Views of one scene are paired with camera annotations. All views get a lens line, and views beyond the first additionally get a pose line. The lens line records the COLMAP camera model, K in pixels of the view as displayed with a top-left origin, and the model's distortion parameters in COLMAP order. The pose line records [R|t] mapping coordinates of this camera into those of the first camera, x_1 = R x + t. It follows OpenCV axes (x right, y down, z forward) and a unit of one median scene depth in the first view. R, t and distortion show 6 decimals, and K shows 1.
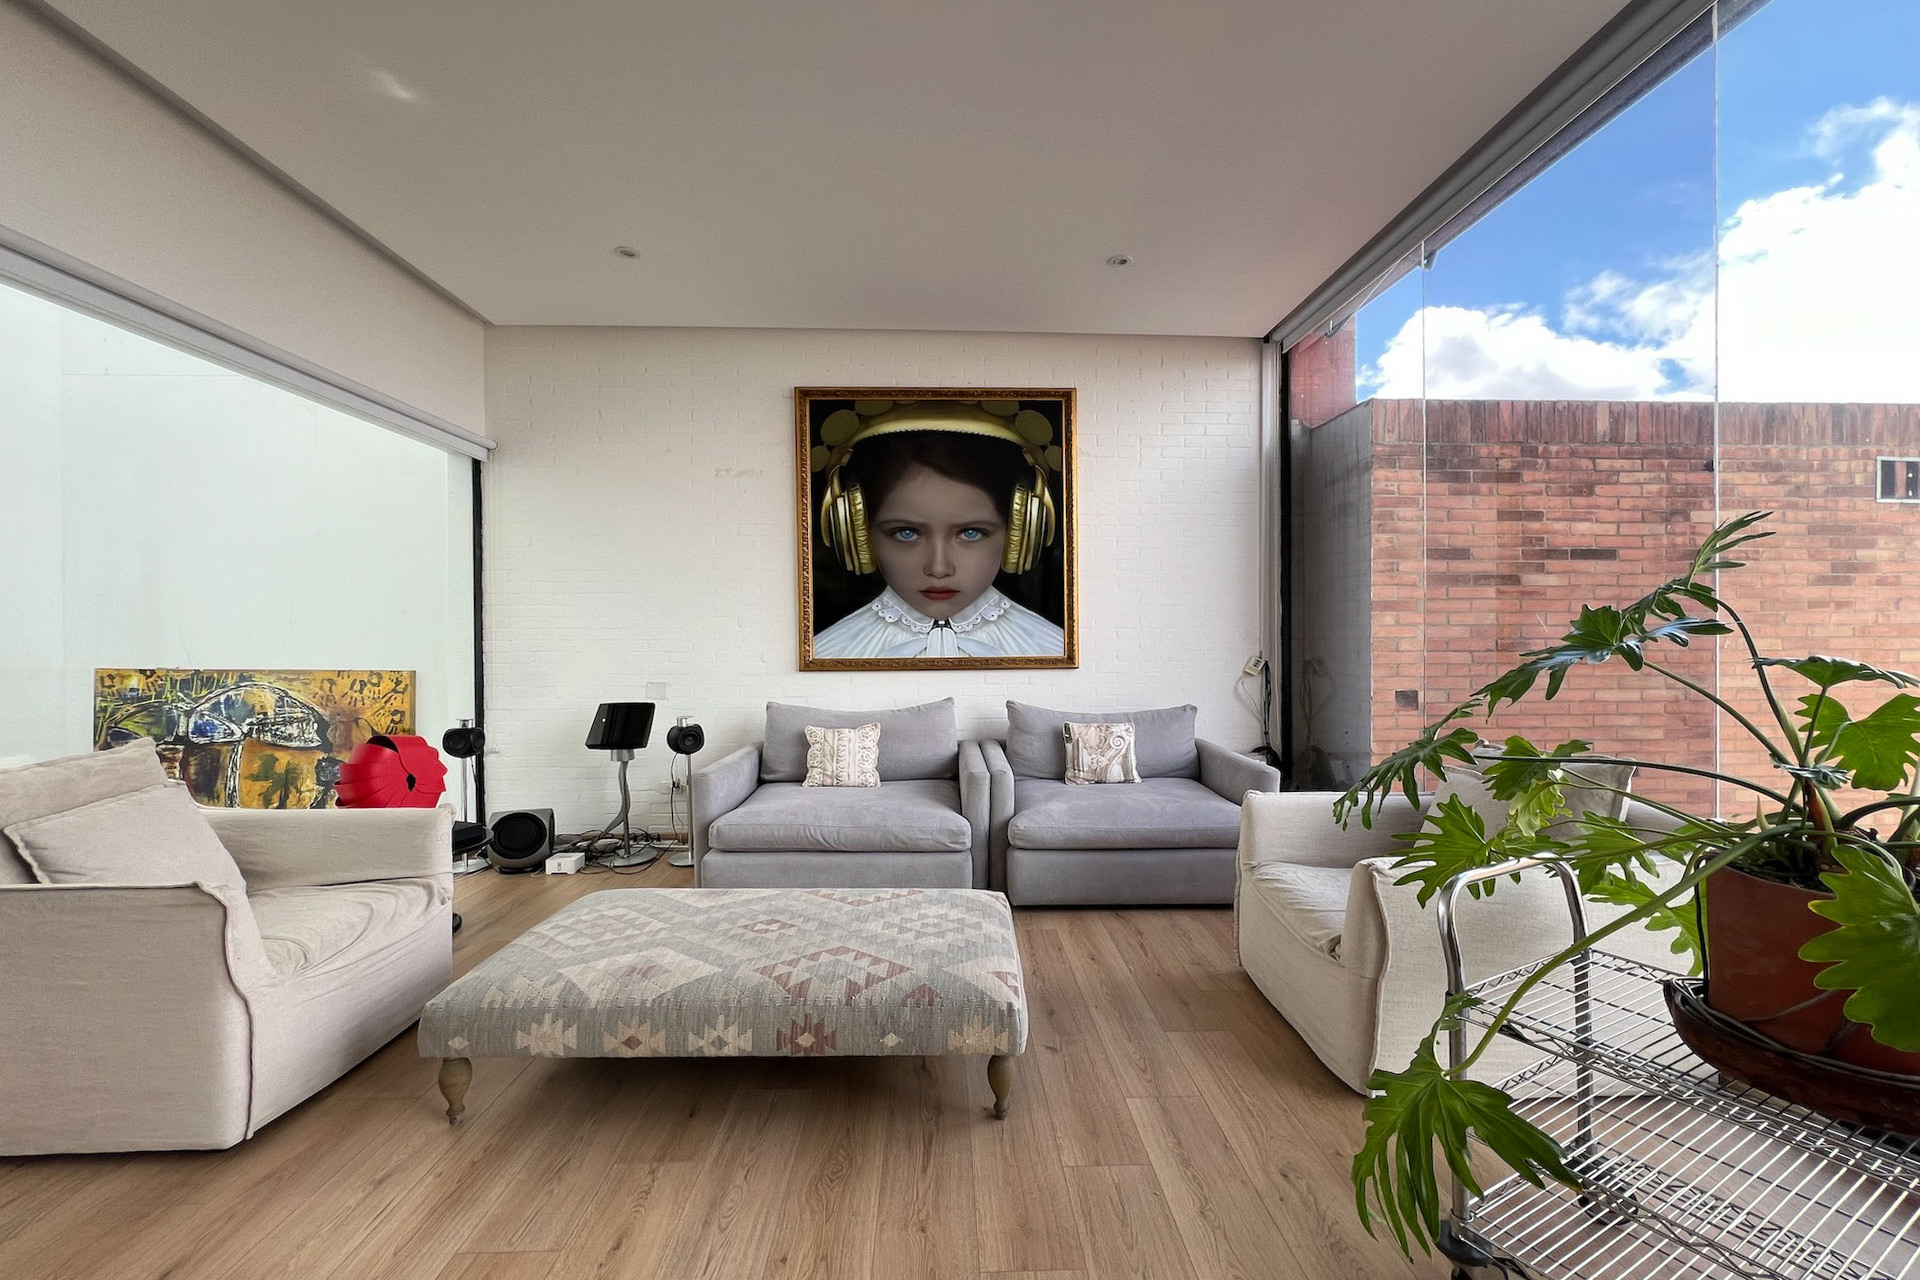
lens RADIAL K [[801.0, 0, 960.0], [0, 801.0, 640.0], [0, 0, 1]] dist [0.000401, -0.000071]
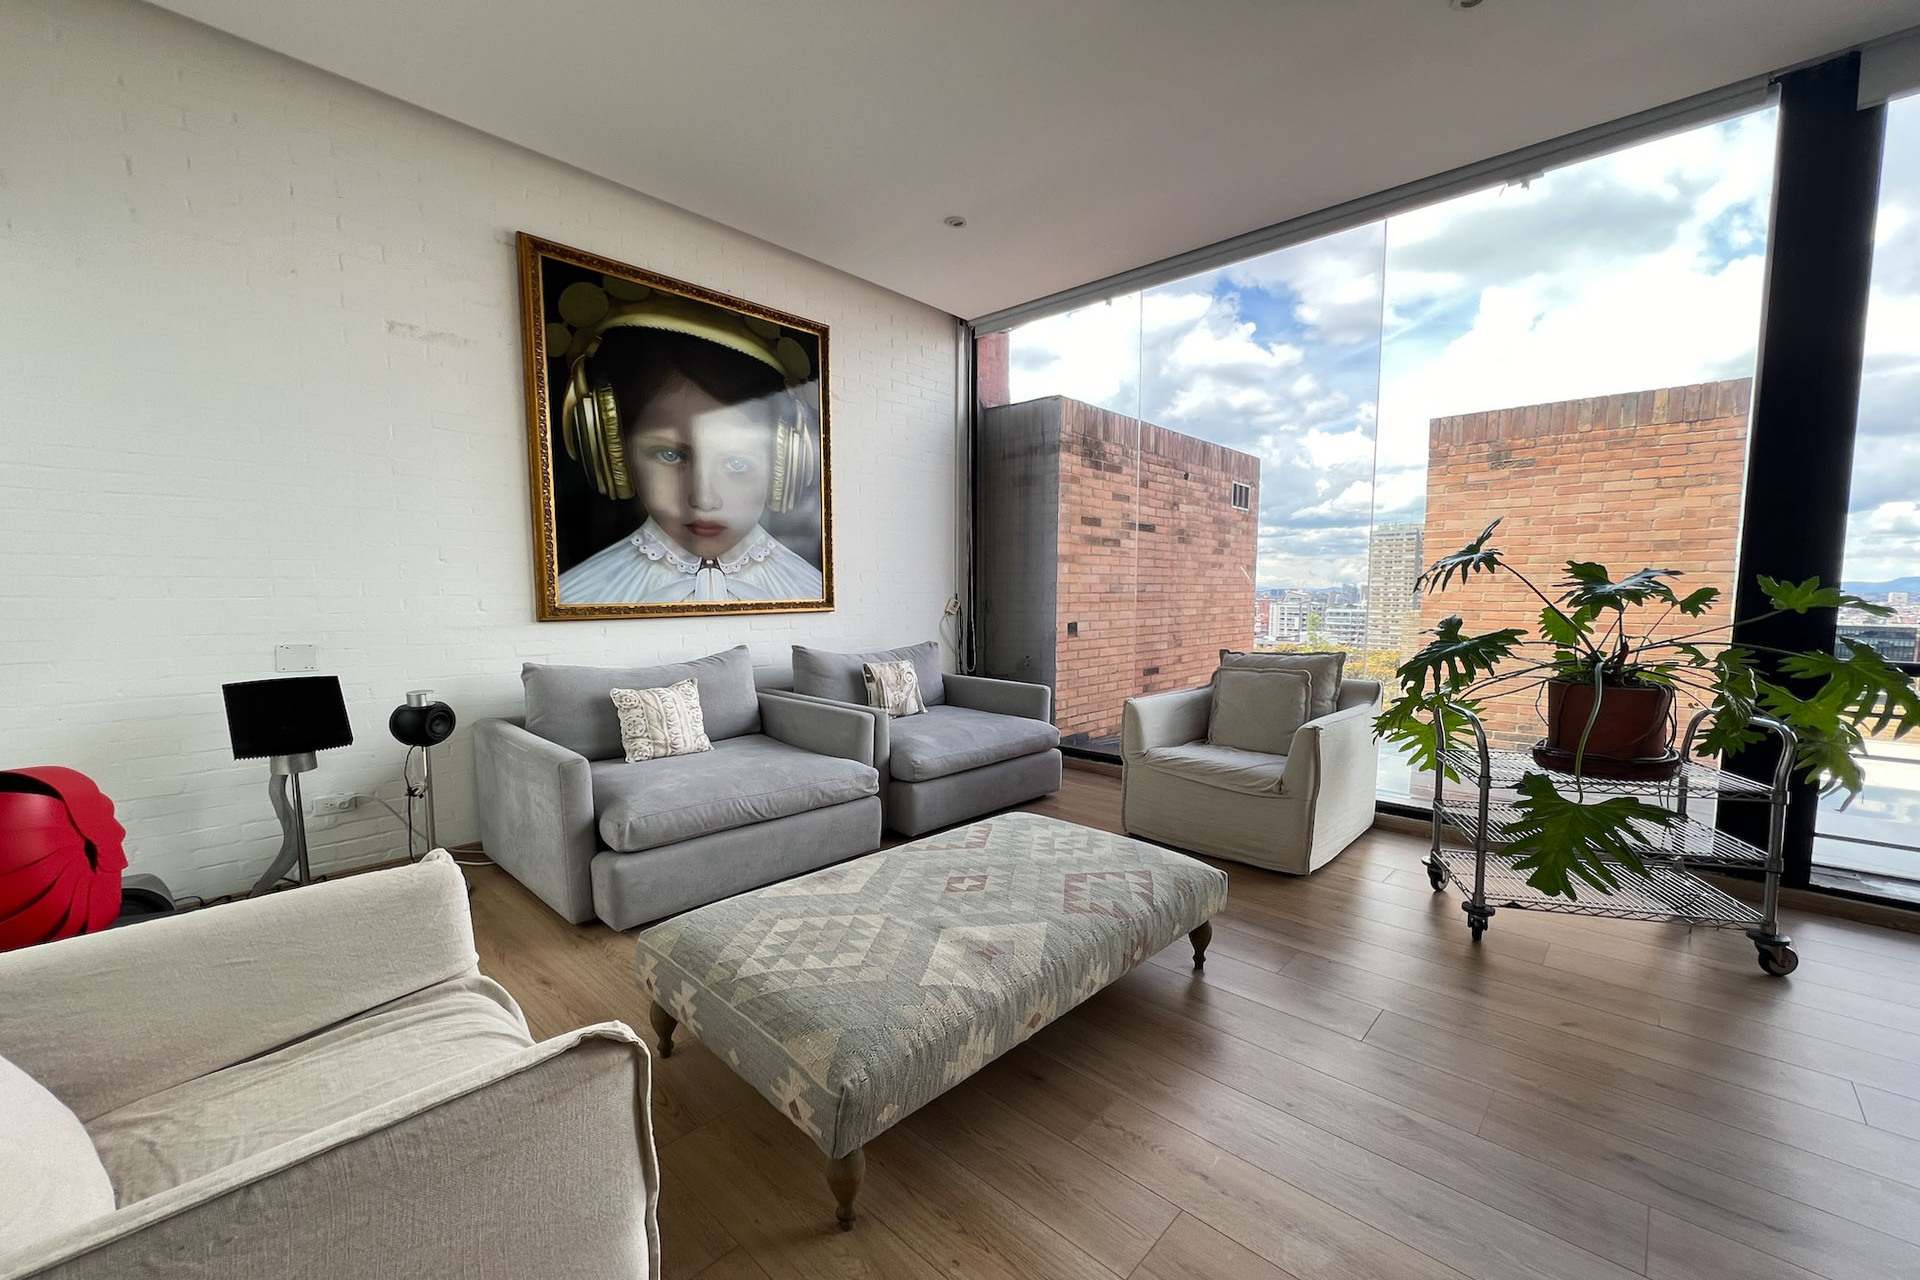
lens RADIAL K [[773.4, 0, 959.6], [0, 773.4, 657.1], [0, 0, 1]] dist [-0.000927, -0.000199]
pose [[0.702706, -0.060321, 0.708918, -0.463870], [-0.002918, 0.996147, 0.087653, 0.007262], [-0.711474, -0.063663, 0.699823, 0.206488]]
